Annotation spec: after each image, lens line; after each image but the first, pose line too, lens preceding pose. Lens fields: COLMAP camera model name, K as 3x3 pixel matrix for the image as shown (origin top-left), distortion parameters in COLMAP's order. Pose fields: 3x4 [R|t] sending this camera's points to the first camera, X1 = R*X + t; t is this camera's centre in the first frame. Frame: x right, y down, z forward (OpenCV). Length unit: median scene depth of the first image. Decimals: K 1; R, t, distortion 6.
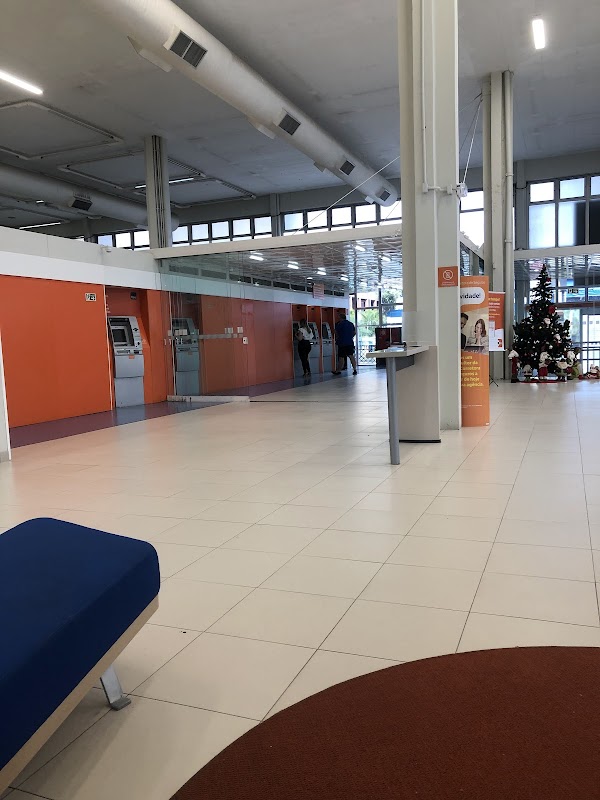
lens RADIAL K [[652.9, 0, 300.0], [0, 652.9, 400.0], [0, 0, 1]] dist [0.007403, 0.013047]
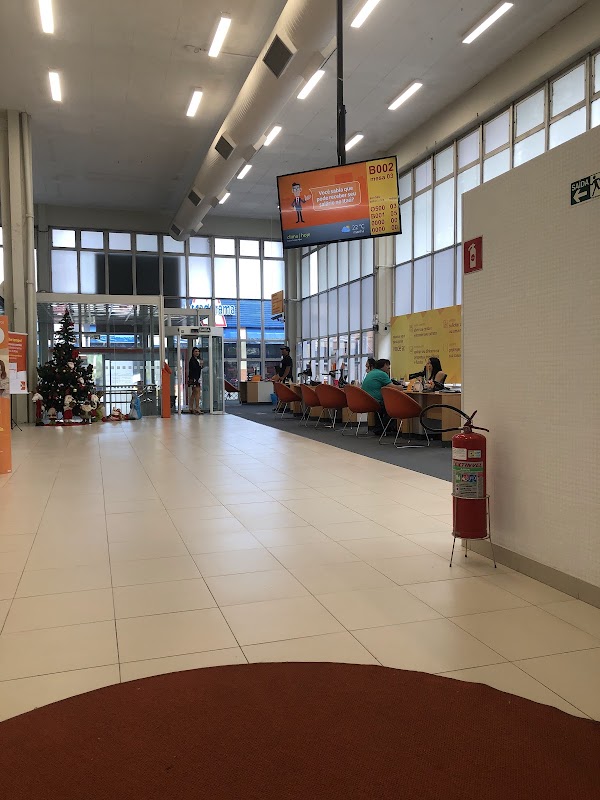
lens RADIAL K [[652.9, 0, 300.0], [0, 652.9, 400.0], [0, 0, 1]] dist [0.007403, 0.013047]
pose [[0.764760, 0.000600, 0.644315, -0.919160], [0.041757, 0.997851, -0.050491, 0.004220], [-0.642960, 0.065518, 0.763092, 0.368082]]
